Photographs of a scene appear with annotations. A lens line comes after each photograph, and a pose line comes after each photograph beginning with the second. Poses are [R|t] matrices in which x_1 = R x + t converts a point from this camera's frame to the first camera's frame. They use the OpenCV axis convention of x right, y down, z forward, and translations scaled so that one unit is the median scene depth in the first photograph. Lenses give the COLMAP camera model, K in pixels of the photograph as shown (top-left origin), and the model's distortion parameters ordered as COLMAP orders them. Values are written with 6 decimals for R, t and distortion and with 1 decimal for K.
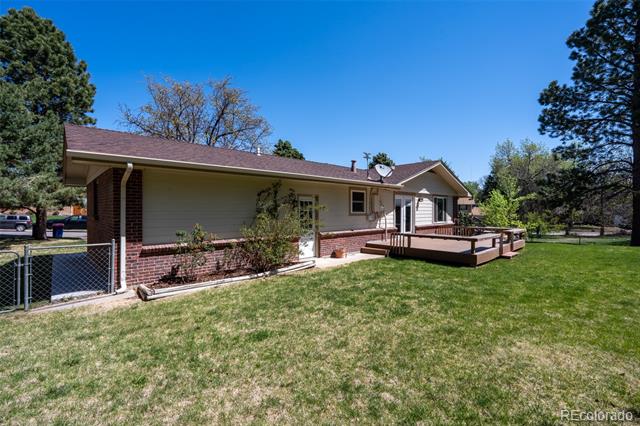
lens RADIAL K [[282.7, 0, 317.6], [0, 282.7, 211.4], [0, 0, 1]] dist [-0.004254, -0.000157]
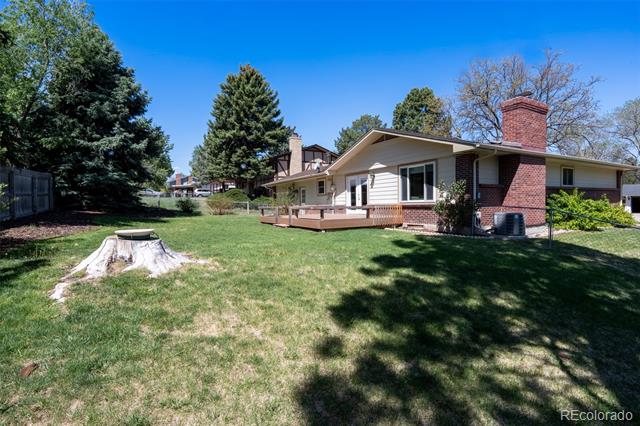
lens RADIAL K [[282.7, 0, 319.2], [0, 282.7, 210.4], [0, 0, 1]] dist [-0.004254, -0.000157]
pose [[-0.200984, 0.011586, -0.979526, 1.363210], [0.004031, 0.999931, 0.011000, 0.062651], [0.979586, -0.001737, -0.201017, 1.053377]]
